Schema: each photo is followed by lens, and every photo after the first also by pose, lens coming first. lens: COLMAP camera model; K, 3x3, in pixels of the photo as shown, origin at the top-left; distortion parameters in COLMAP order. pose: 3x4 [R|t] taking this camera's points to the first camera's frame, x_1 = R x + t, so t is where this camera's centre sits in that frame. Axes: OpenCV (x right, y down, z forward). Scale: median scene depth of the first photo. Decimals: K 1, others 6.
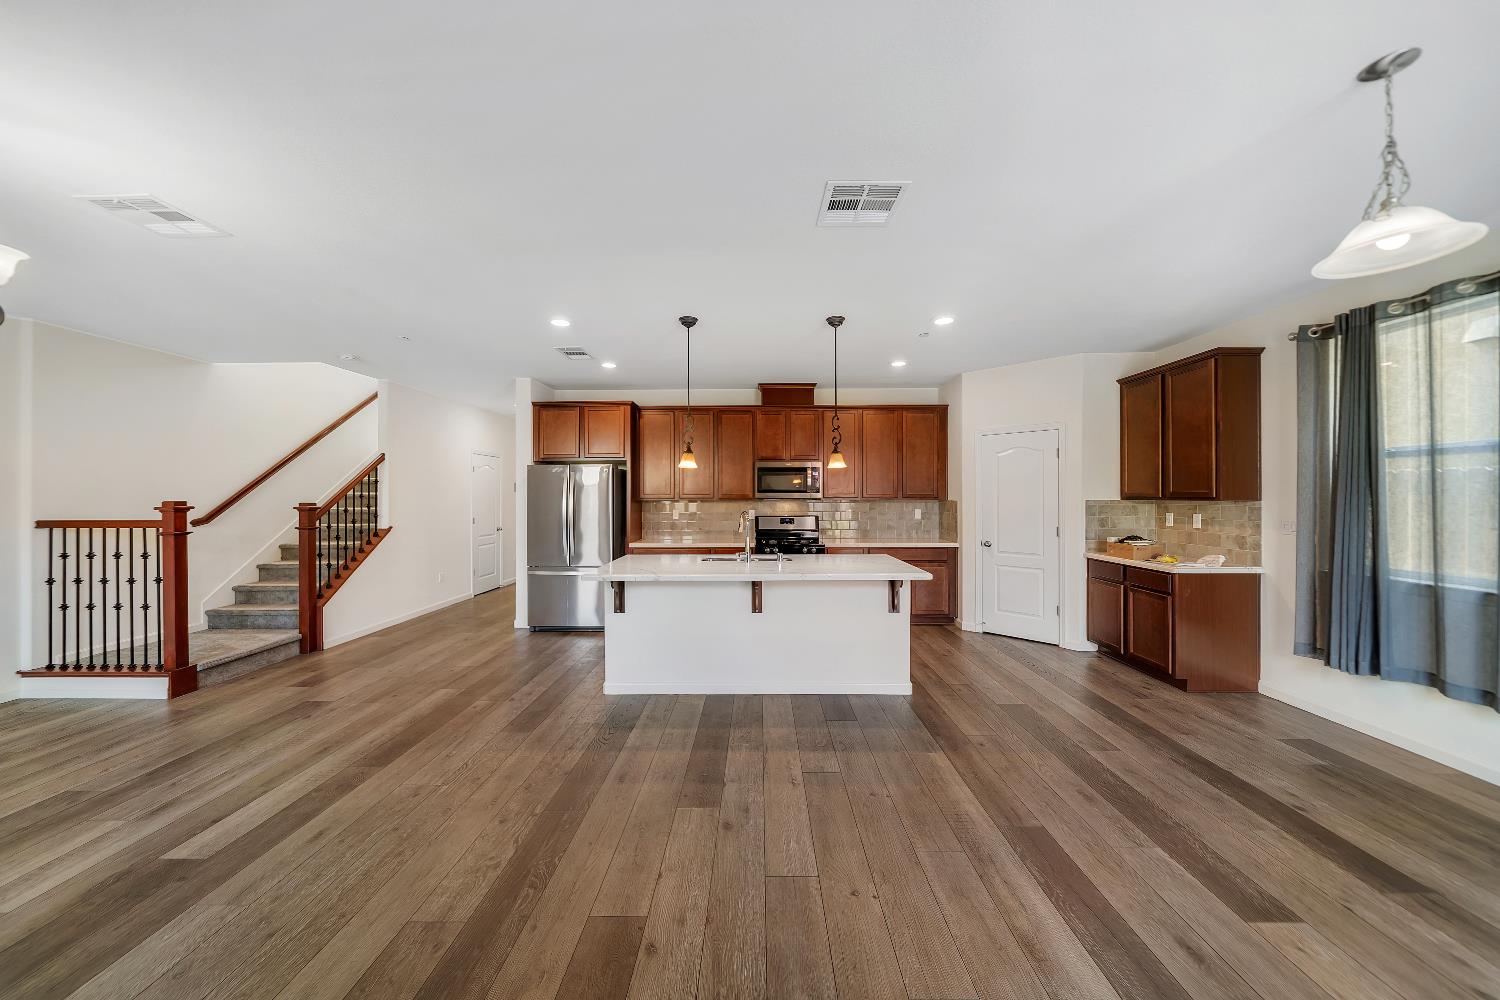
lens RADIAL K [[520.6, 0, 750.0], [0, 520.6, 500.0], [0, 0, 1]] dist [-0.006282, -0.000033]
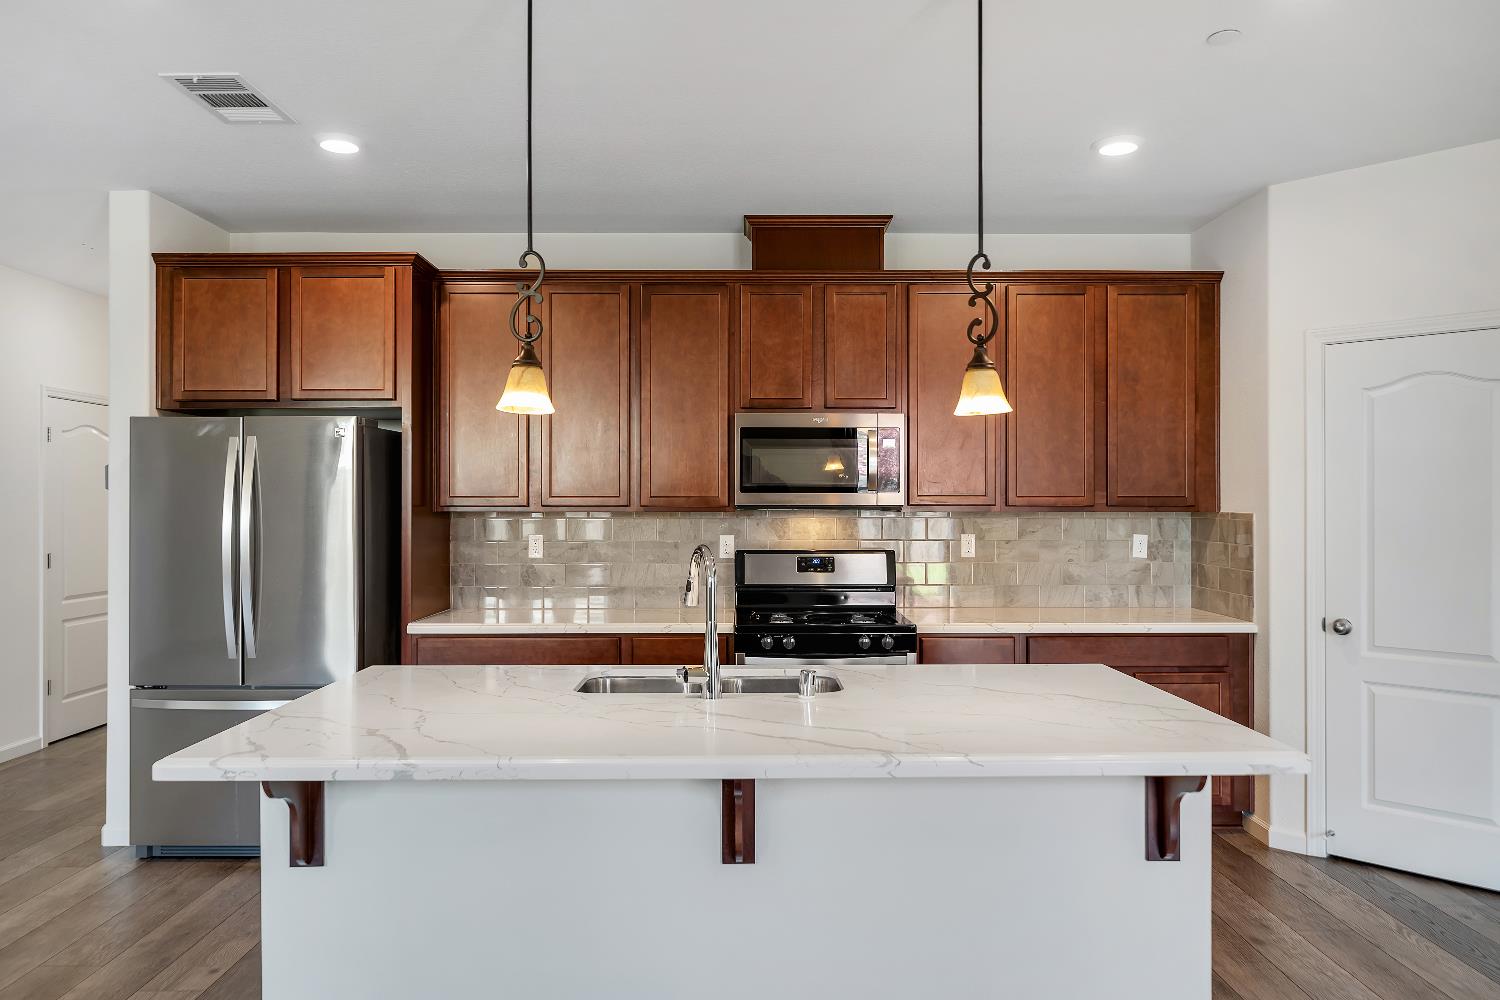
lens RADIAL K [[1016.8, 0, 750.0], [0, 1016.8, 500.0], [0, 0, 1]] dist [-0.001236, 0.000001]
pose [[0.999733, 0.001738, 0.023052, 0.003605], [-0.001509, 0.999949, -0.009960, -0.000619], [-0.023068, 0.009923, 0.999685, 0.243862]]
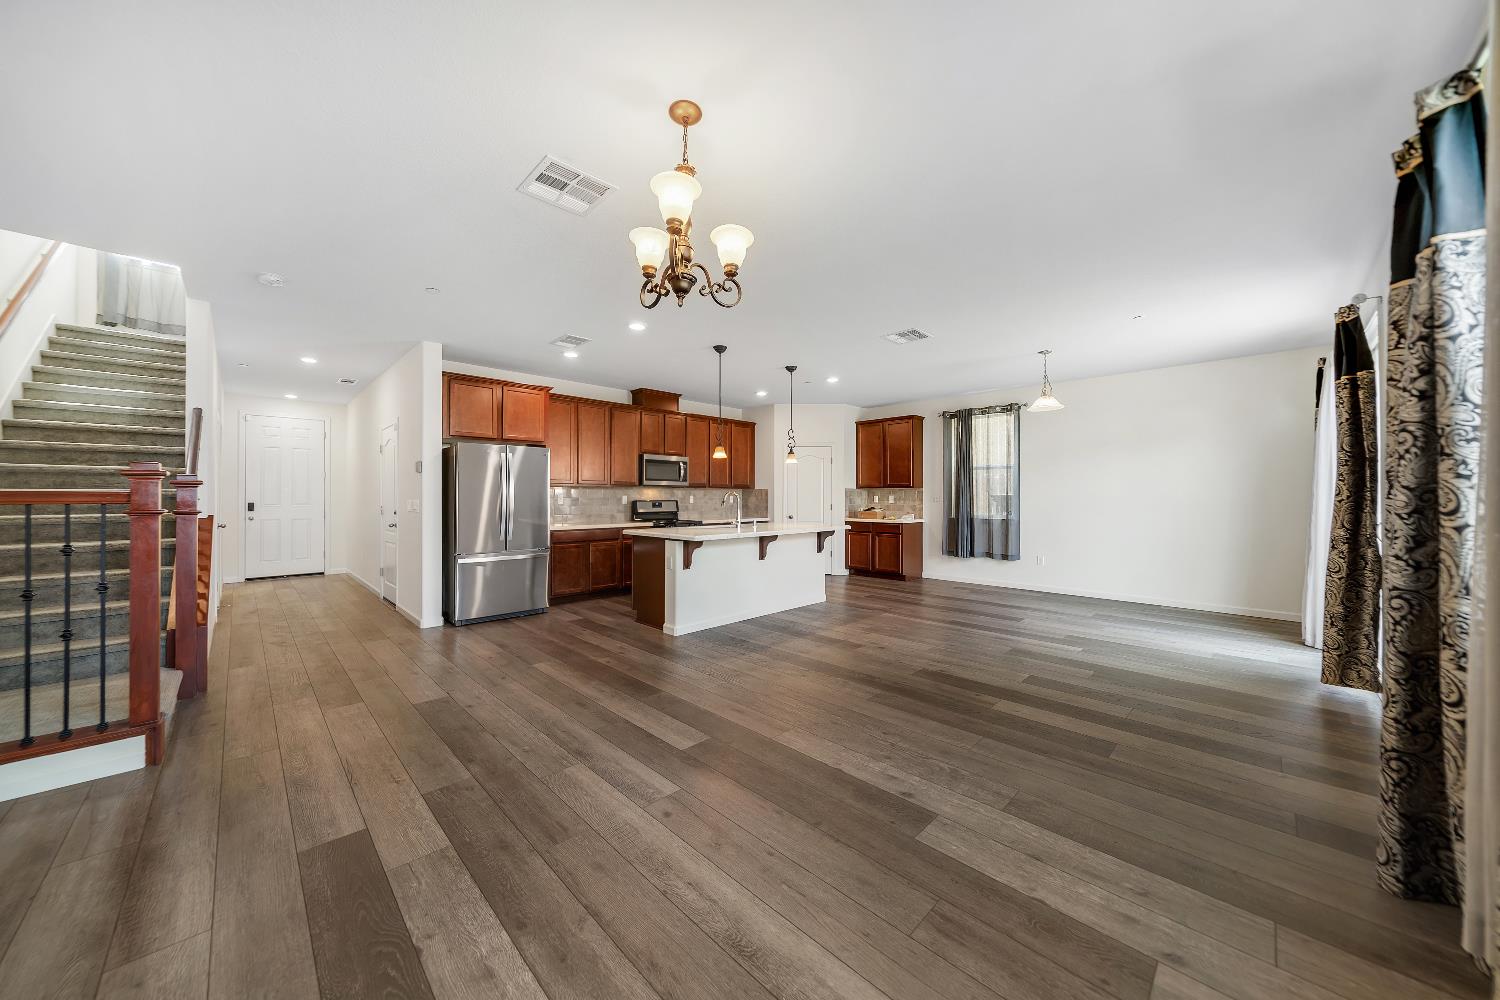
lens RADIAL K [[520.6, 0, 750.0], [0, 520.6, 500.0], [0, 0, 1]] dist [-0.006282, -0.000033]
pose [[0.700953, -0.000984, 0.713207, -0.689709], [0.002383, 0.999997, -0.000962, 0.033251], [-0.713203, 0.002374, 0.700953, 0.000344]]
